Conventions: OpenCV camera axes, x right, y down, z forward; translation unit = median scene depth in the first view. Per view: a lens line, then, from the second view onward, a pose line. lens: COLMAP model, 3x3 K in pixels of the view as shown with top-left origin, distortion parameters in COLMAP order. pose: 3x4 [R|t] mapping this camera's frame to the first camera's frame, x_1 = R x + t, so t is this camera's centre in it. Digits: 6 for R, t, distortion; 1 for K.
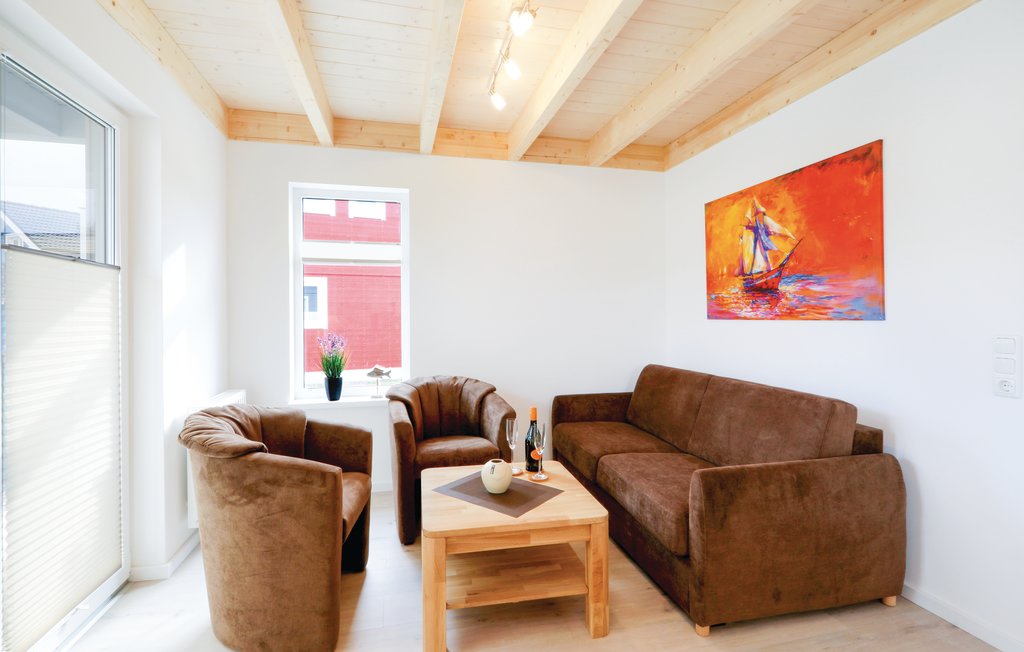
lens RADIAL K [[472.1, 0, 507.6], [0, 472.1, 316.2], [0, 0, 1]] dist [-0.002188, -0.000387]
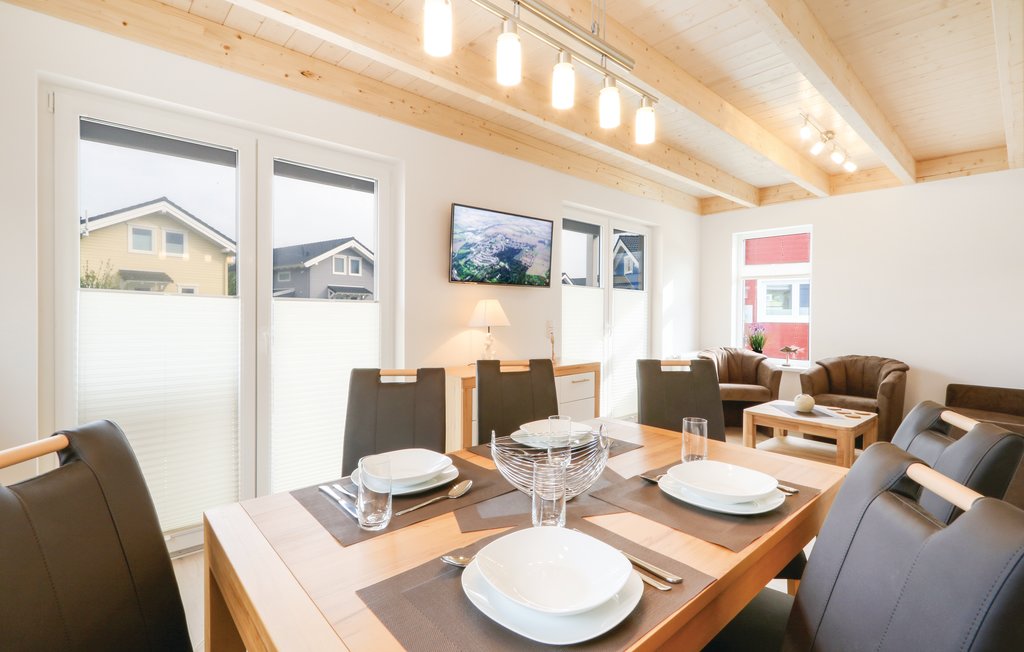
lens RADIAL K [[472.1, 0, 507.6], [0, 472.1, 316.2], [0, 0, 1]] dist [-0.002188, -0.000387]
pose [[0.484415, 0.016345, -0.874686, 0.604455], [-0.010844, 0.999861, 0.012678, 0.003141], [0.874771, 0.003344, 0.484525, -0.510551]]
